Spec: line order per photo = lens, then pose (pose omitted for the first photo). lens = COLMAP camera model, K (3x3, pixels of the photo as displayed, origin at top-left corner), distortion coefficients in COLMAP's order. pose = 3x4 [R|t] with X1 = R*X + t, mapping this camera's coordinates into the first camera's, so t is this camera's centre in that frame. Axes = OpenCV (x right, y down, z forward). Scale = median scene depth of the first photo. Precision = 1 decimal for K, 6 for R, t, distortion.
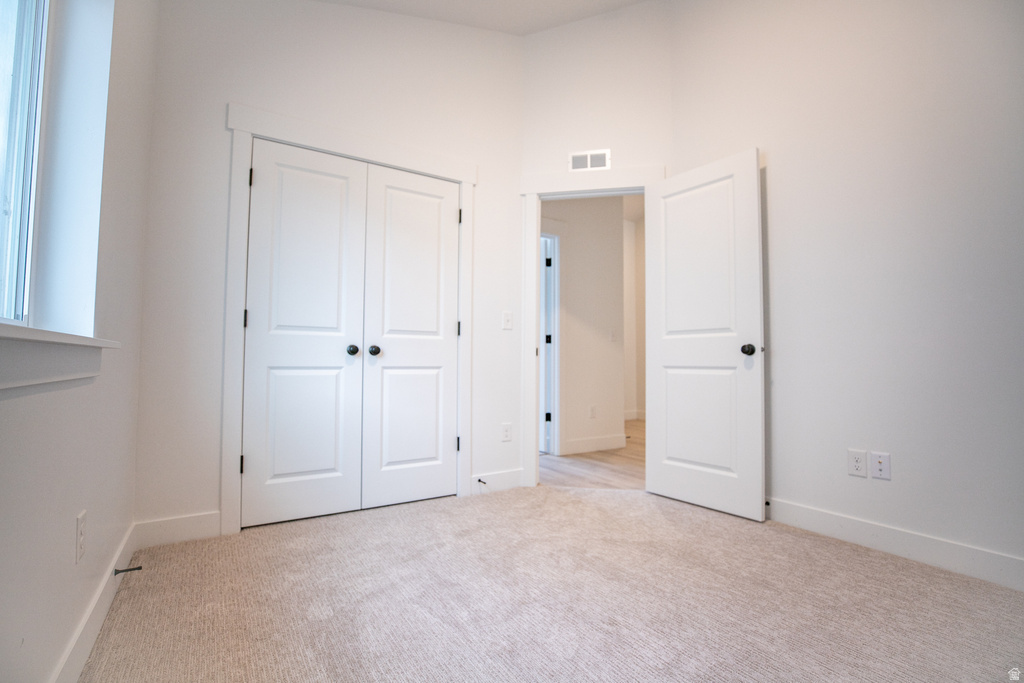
lens RADIAL K [[485.0, 0, 513.5], [0, 485.0, 337.1], [0, 0, 1]] dist [-0.034413, 0.006302]
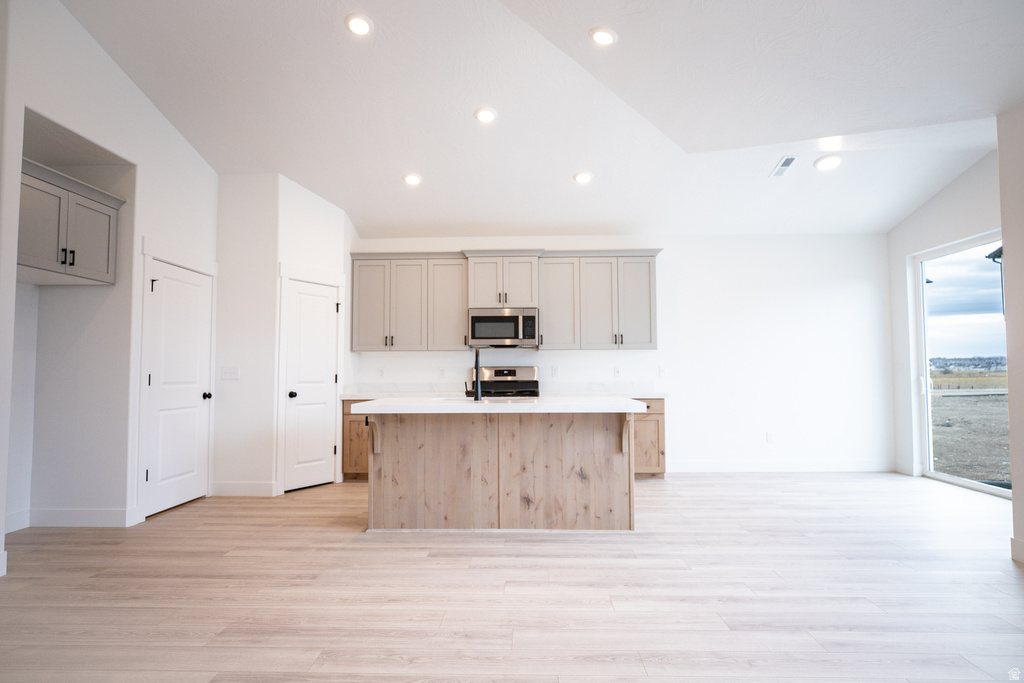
lens RADIAL K [[580.2, 0, 514.2], [0, 580.2, 336.6], [0, 0, 1]] dist [-0.016858, 0.003886]
pose [[0.565870, 0.034417, 0.823776, -1.388402], [0.001621, 0.999080, -0.042855, -0.088031], [-0.824493, 0.025586, 0.565294, -0.974266]]
